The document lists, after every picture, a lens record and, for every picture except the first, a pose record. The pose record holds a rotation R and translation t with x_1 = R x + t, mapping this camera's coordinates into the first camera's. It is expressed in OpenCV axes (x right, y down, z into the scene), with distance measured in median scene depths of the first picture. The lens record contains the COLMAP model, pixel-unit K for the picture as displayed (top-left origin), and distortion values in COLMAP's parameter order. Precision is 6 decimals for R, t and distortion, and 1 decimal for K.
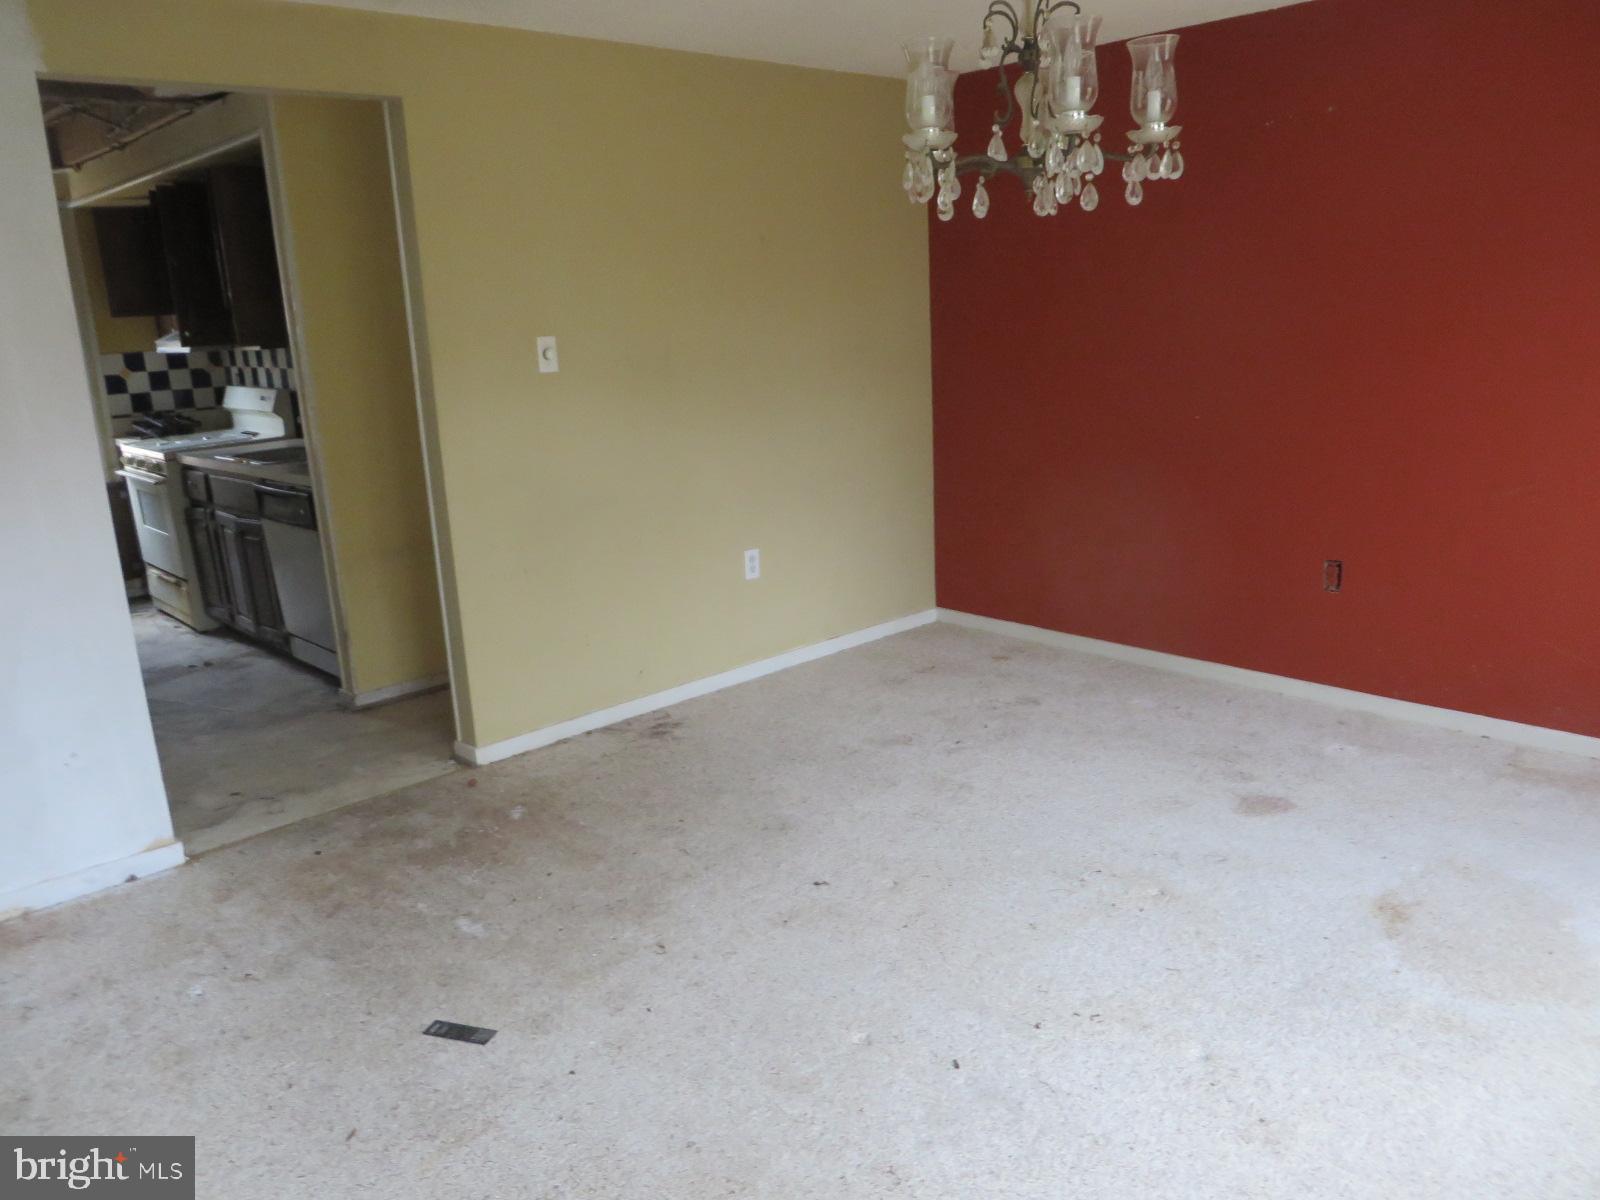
lens RADIAL K [[1195.1, 0, 790.1], [0, 1195.1, 602.4], [0, 0, 1]] dist [-0.012817, -0.008190]
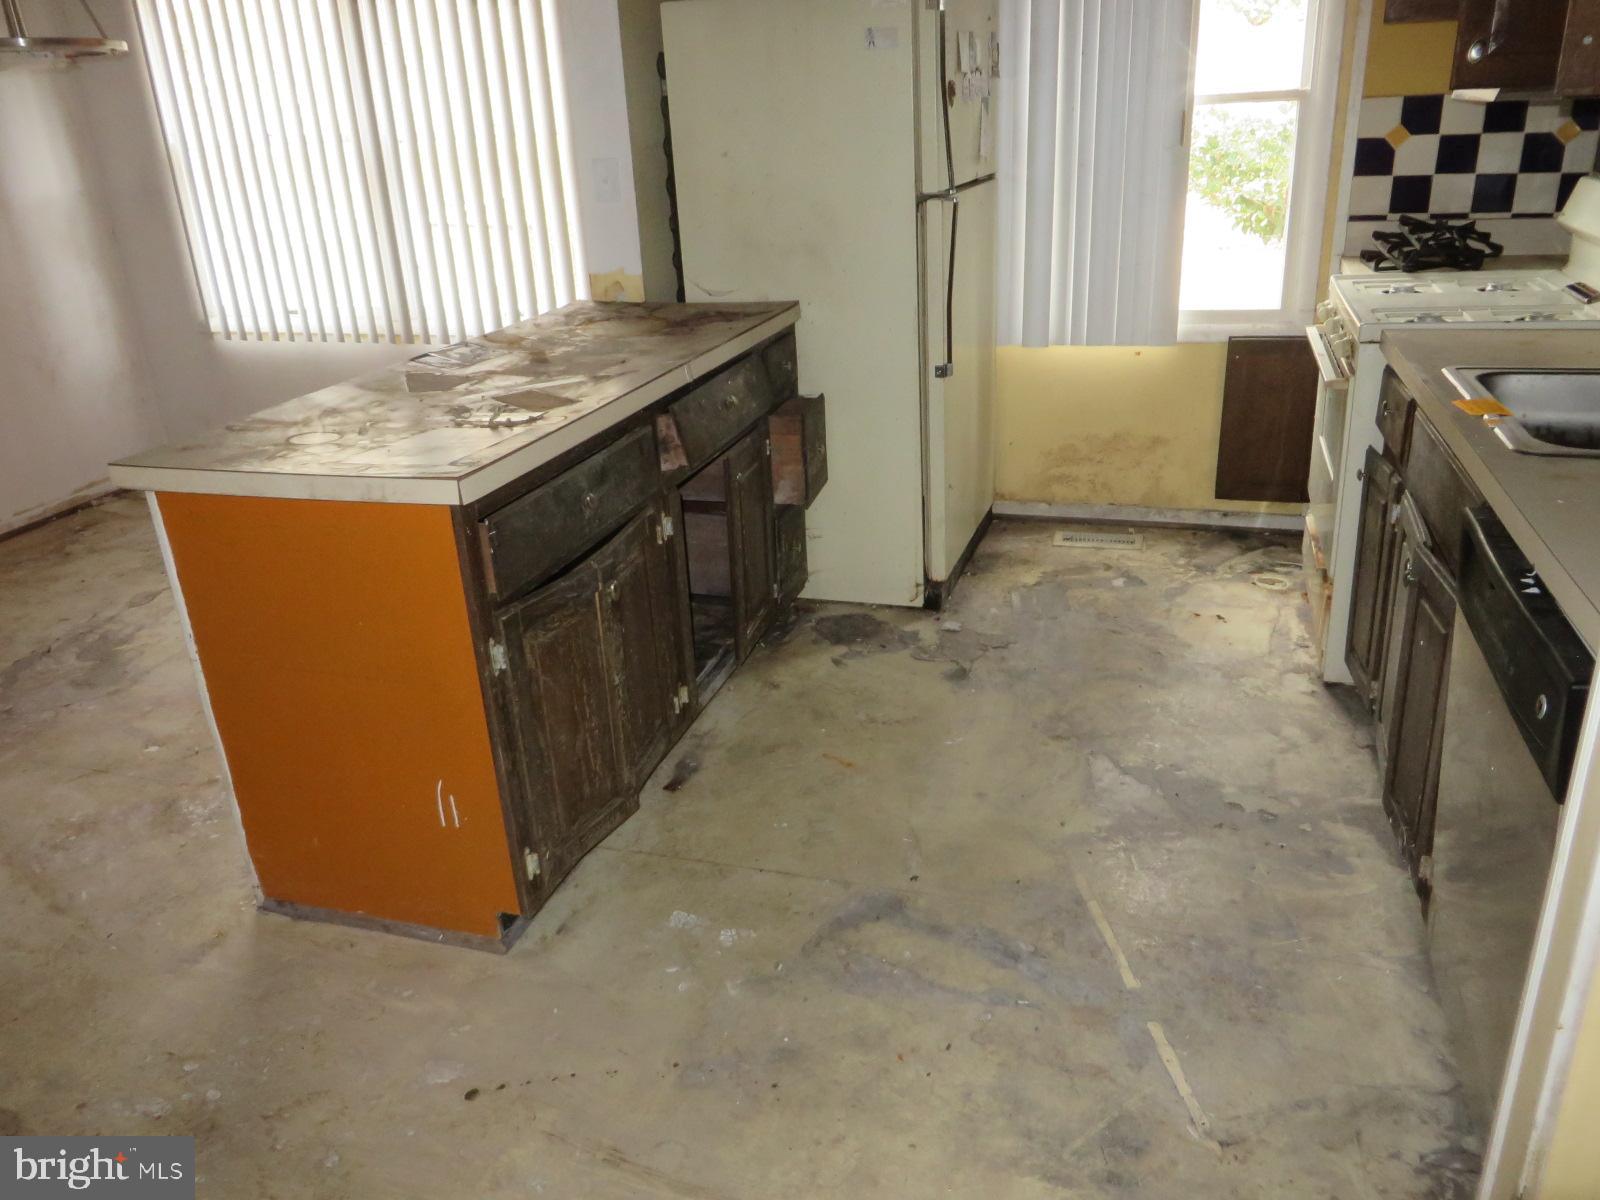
lens RADIAL K [[1195.1, 0, 790.1], [0, 1195.1, 602.4], [0, 0, 1]] dist [-0.012817, -0.008190]
pose [[0.487949, 0.355868, -0.797035, -0.195189], [-0.180487, 0.934518, 0.306758, -0.111706], [0.854009, -0.005828, 0.520226, 0.490877]]
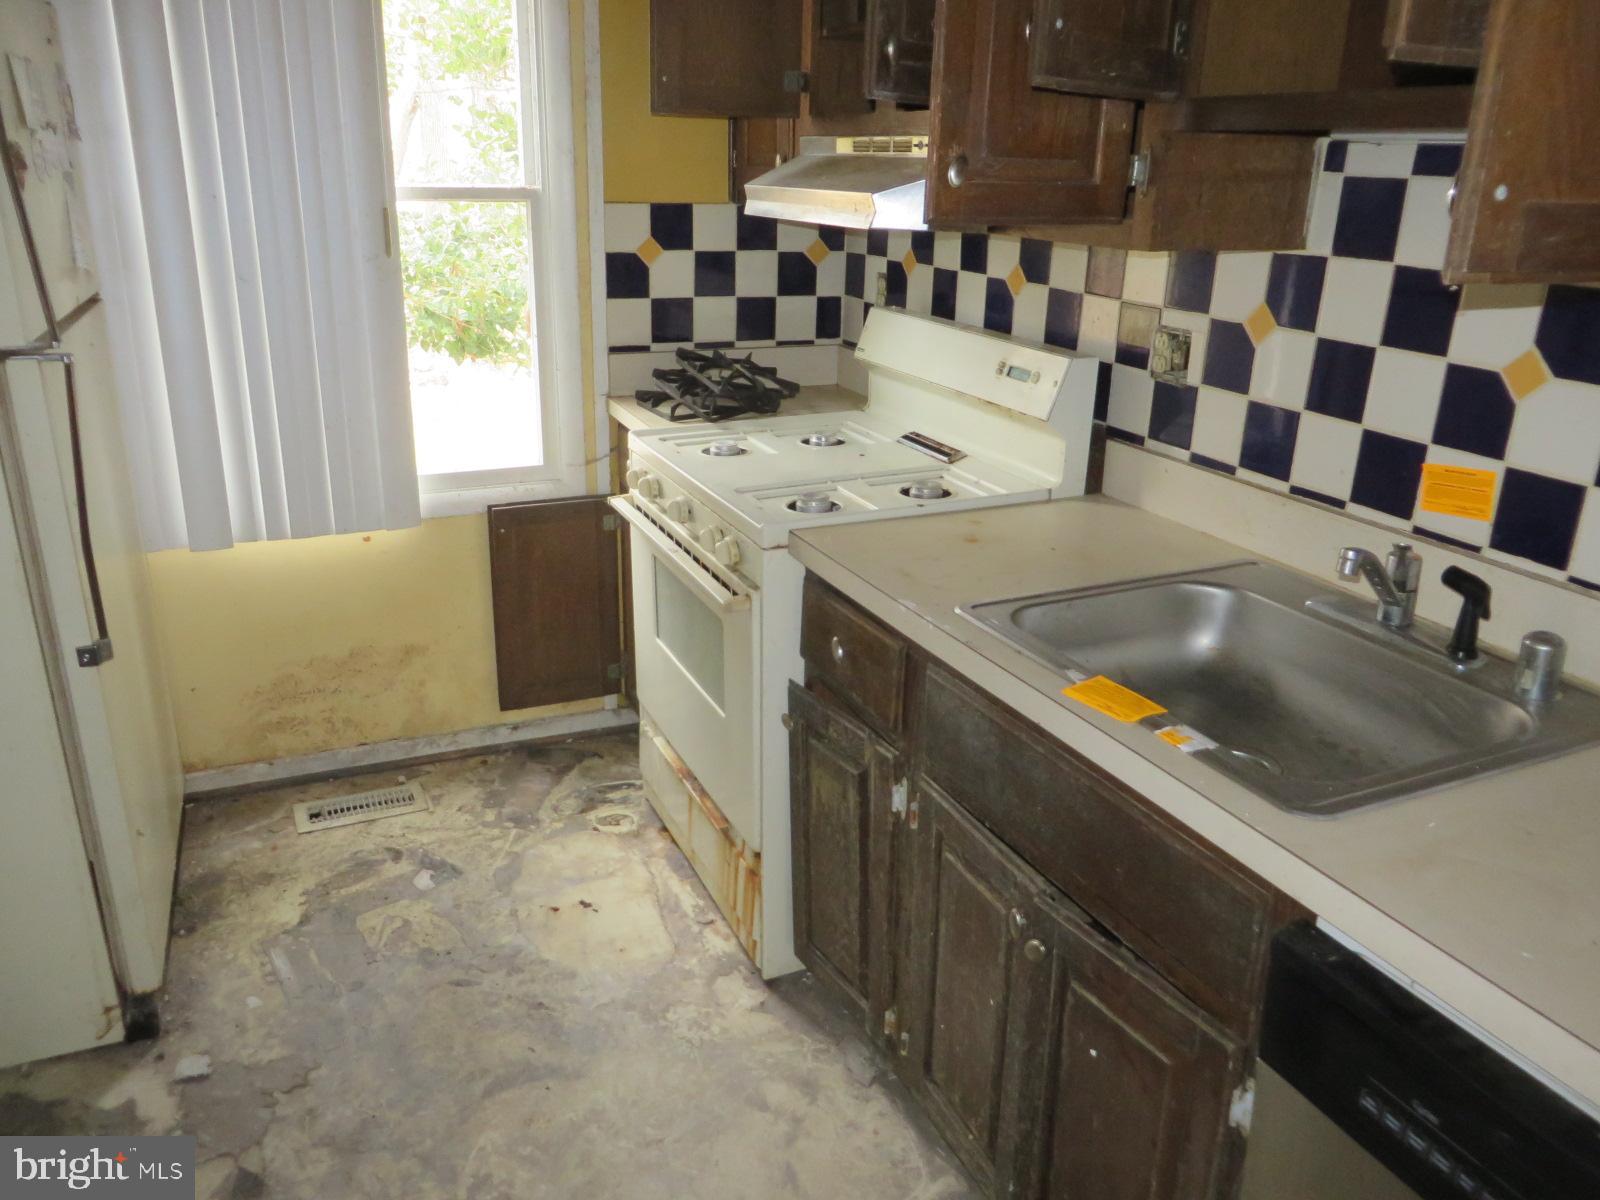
lens RADIAL K [[1195.1, 0, 790.1], [0, 1195.1, 602.4], [0, 0, 1]] dist [-0.012817, -0.008190]
pose [[0.943844, 0.177345, -0.278761, -0.367243], [-0.145223, 0.980540, 0.132106, -0.132179], [0.296765, -0.084204, 0.951231, 0.591155]]
